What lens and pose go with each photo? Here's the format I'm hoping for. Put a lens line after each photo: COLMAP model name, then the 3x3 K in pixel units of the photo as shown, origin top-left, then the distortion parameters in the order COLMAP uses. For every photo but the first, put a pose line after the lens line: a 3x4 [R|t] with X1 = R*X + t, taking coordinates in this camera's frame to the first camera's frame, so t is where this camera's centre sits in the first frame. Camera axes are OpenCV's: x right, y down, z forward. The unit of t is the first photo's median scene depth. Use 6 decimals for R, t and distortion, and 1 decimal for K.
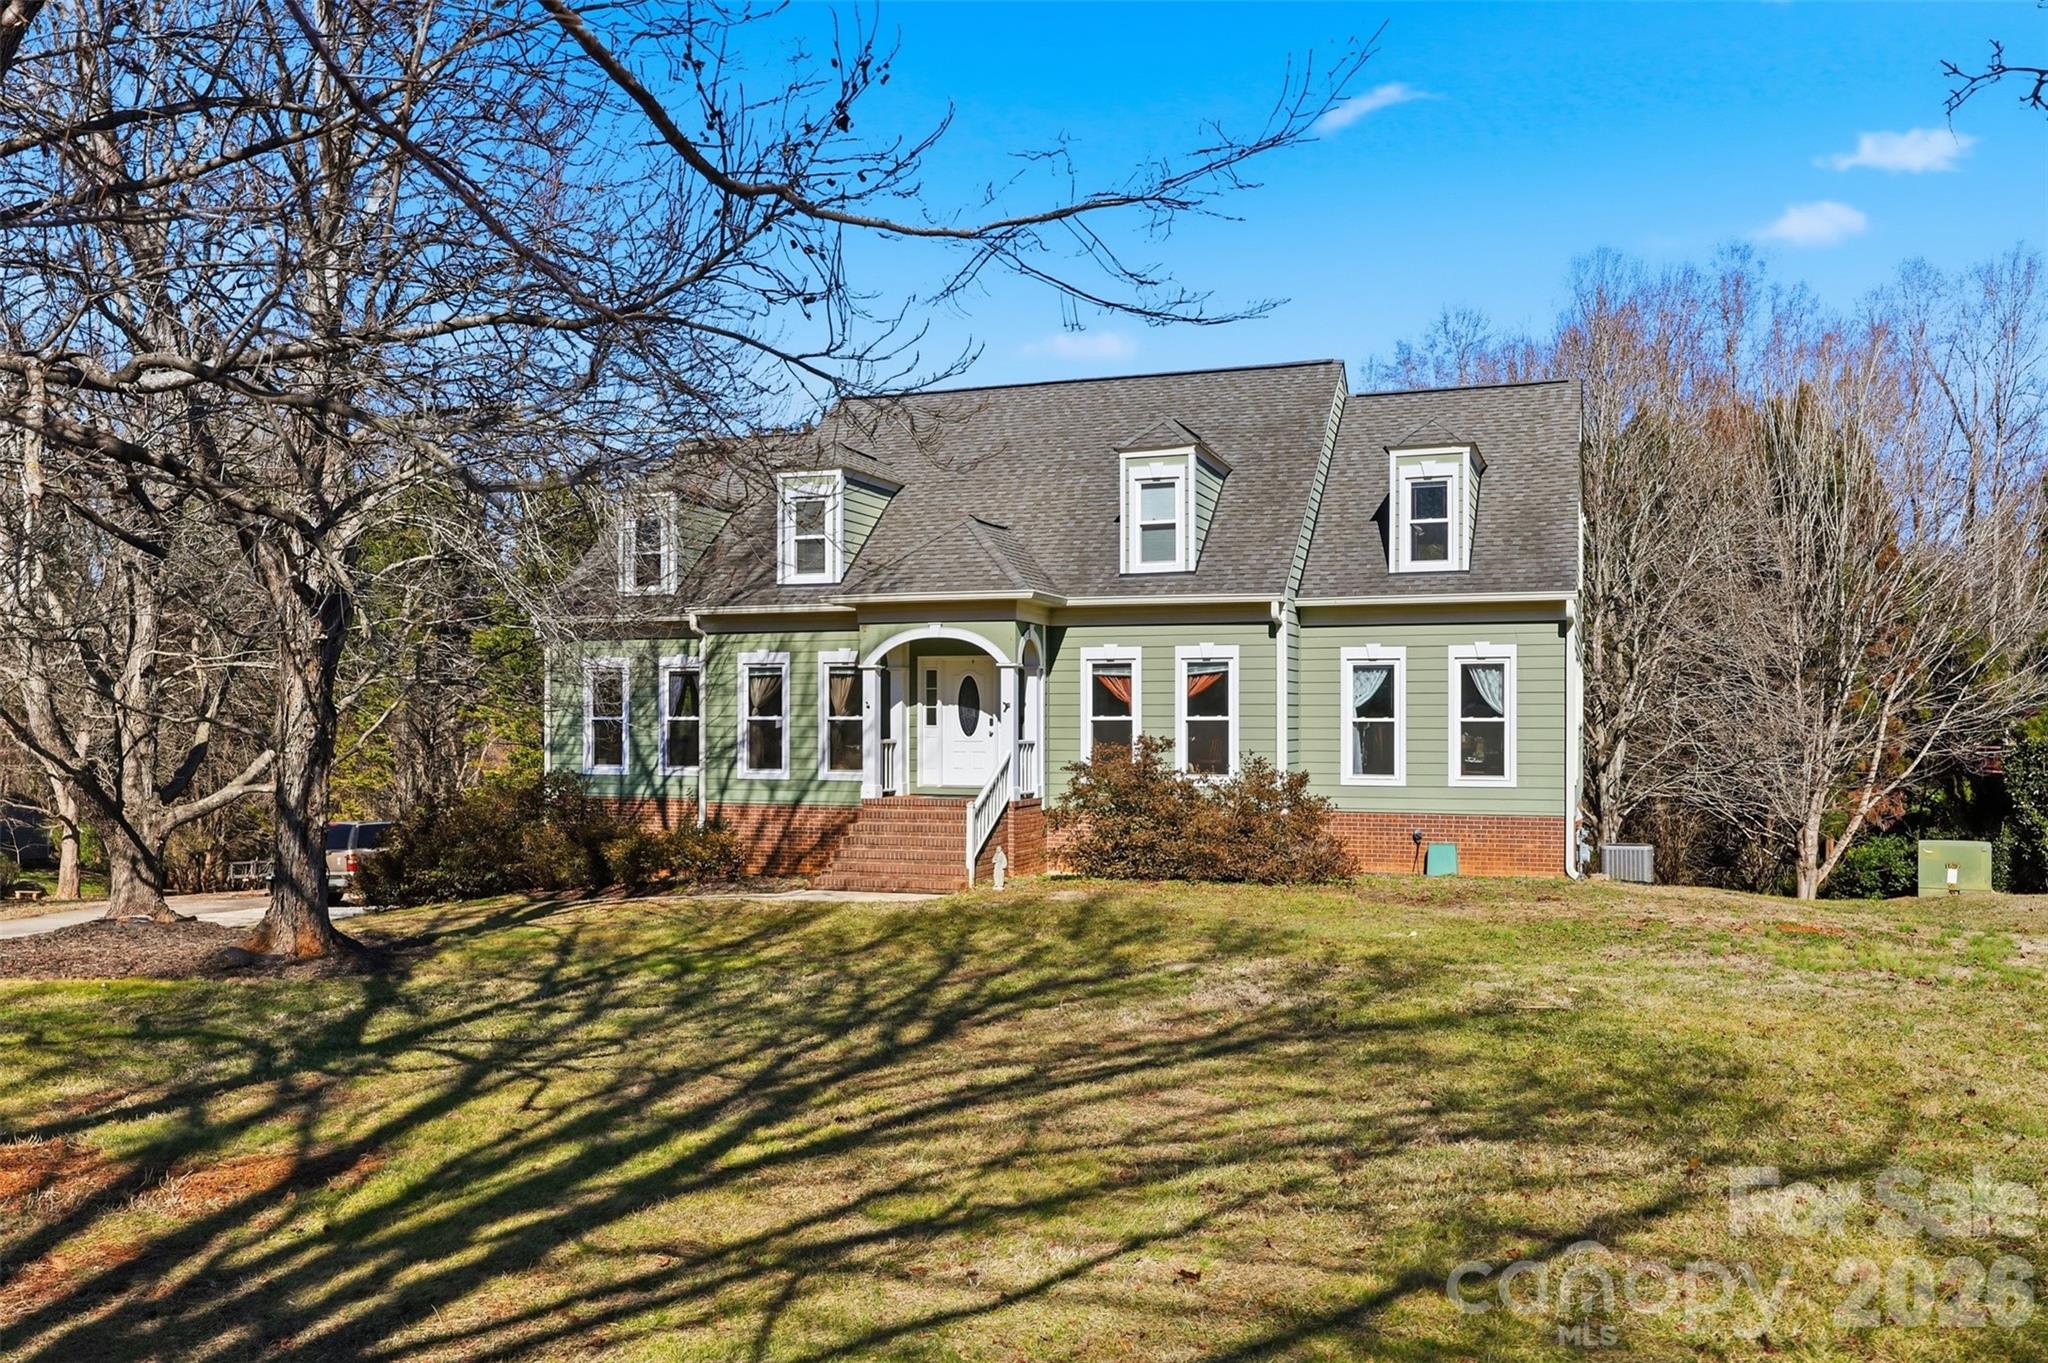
lens RADIAL K [[1471.7, 0, 1025.0], [0, 1471.7, 682.0], [0, 0, 1]] dist [-0.049996, -0.000818]
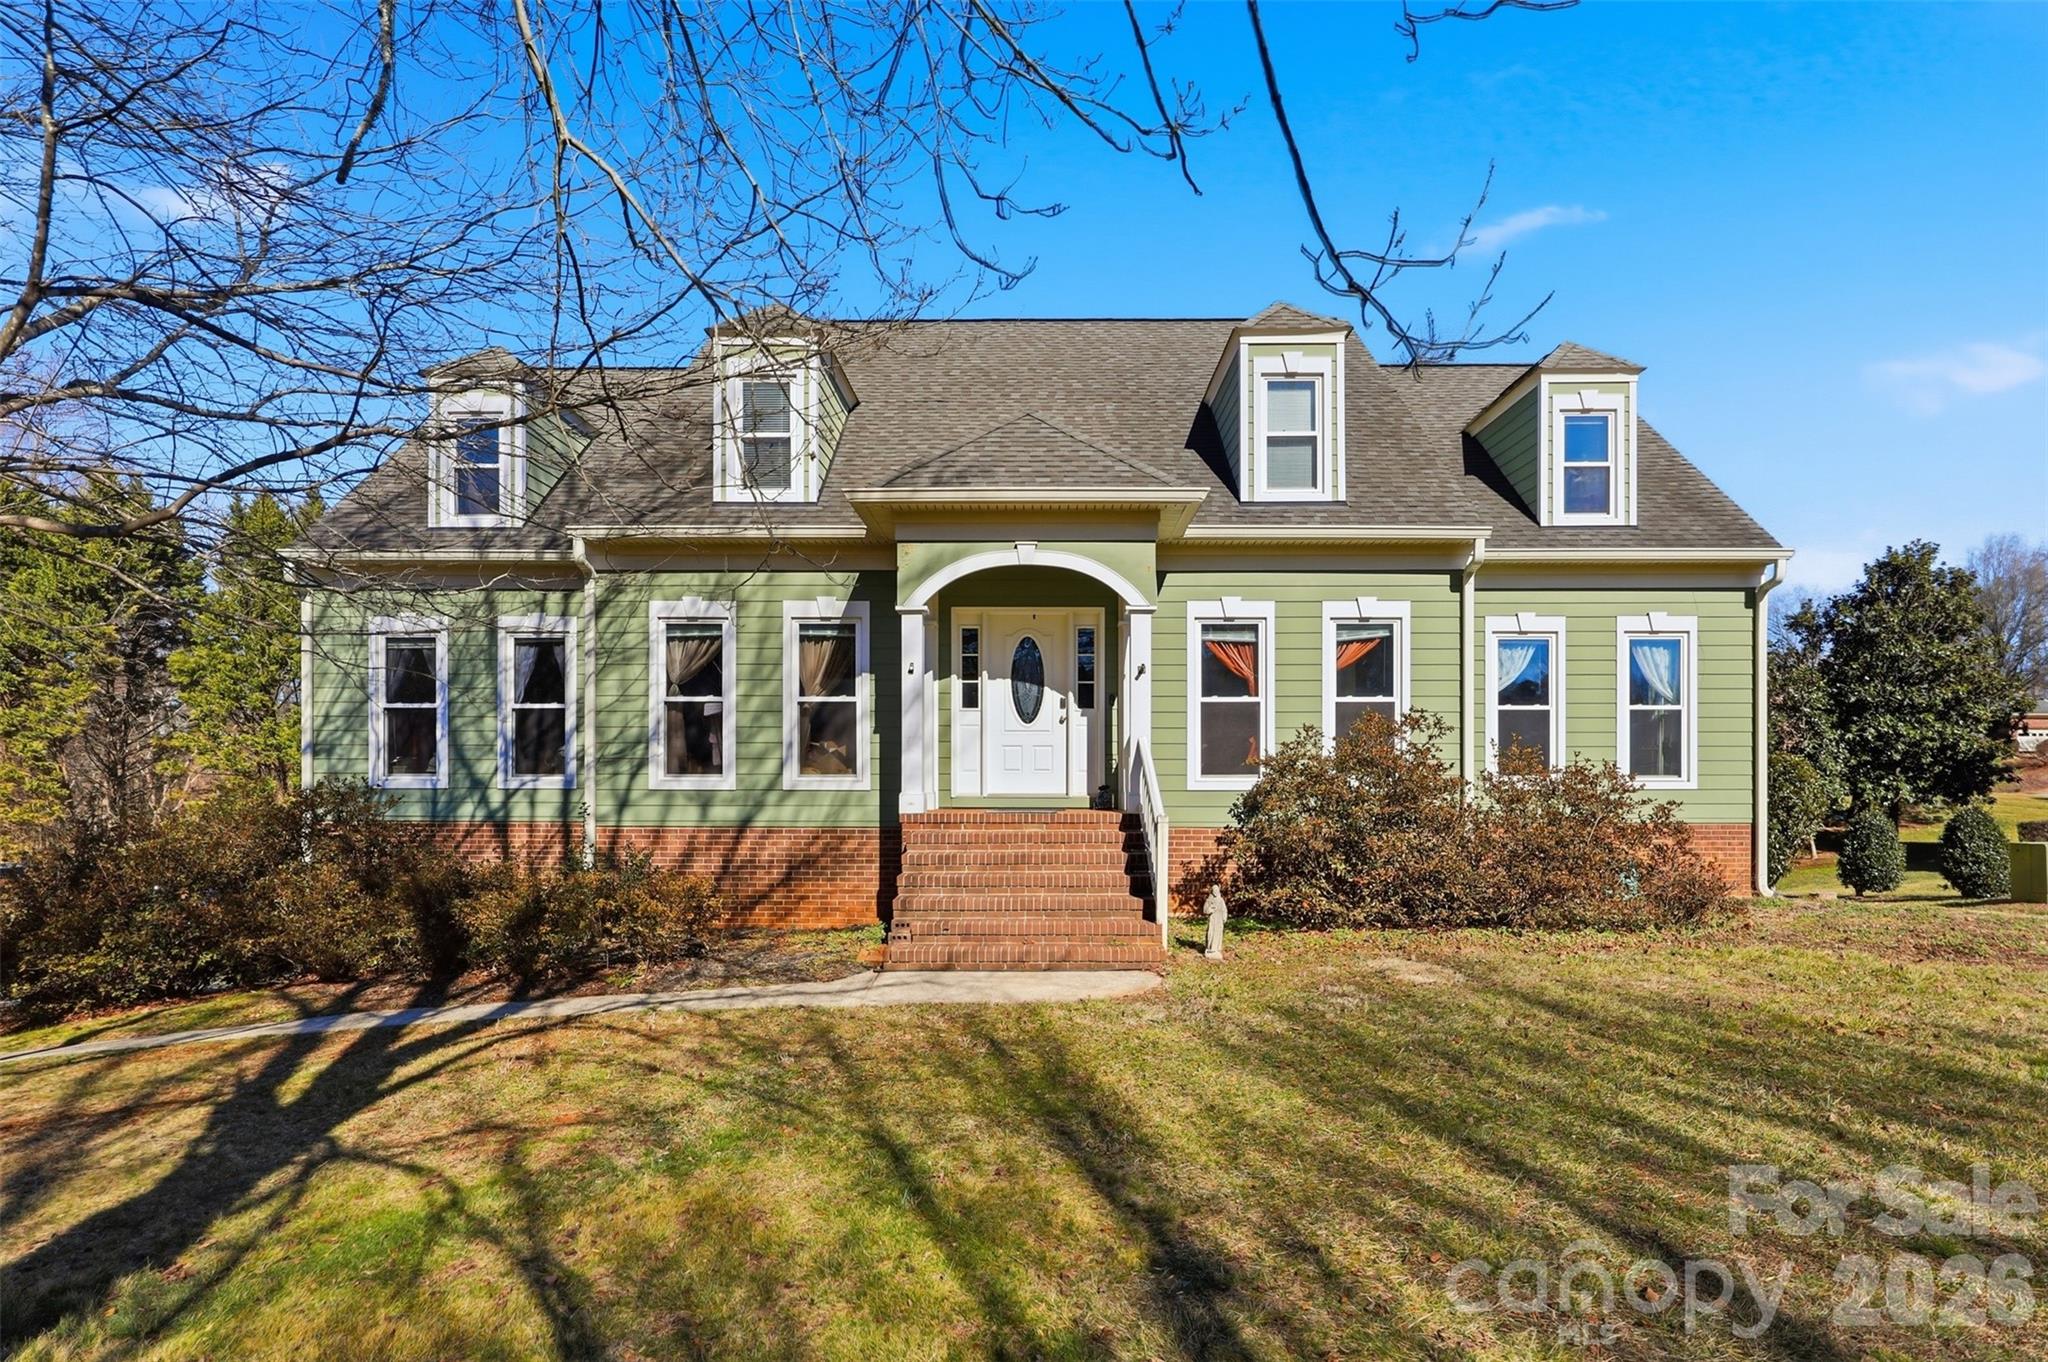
lens RADIAL K [[1016.5, 0, 996.0], [0, 1016.5, 760.6], [0, 0, 1]] dist [-0.013436, 0.000594]
pose [[0.947591, 0.003541, 0.319466, -0.194336], [-0.009157, 0.999829, 0.016079, 0.044133], [-0.319355, -0.018162, 0.947461, 0.513481]]
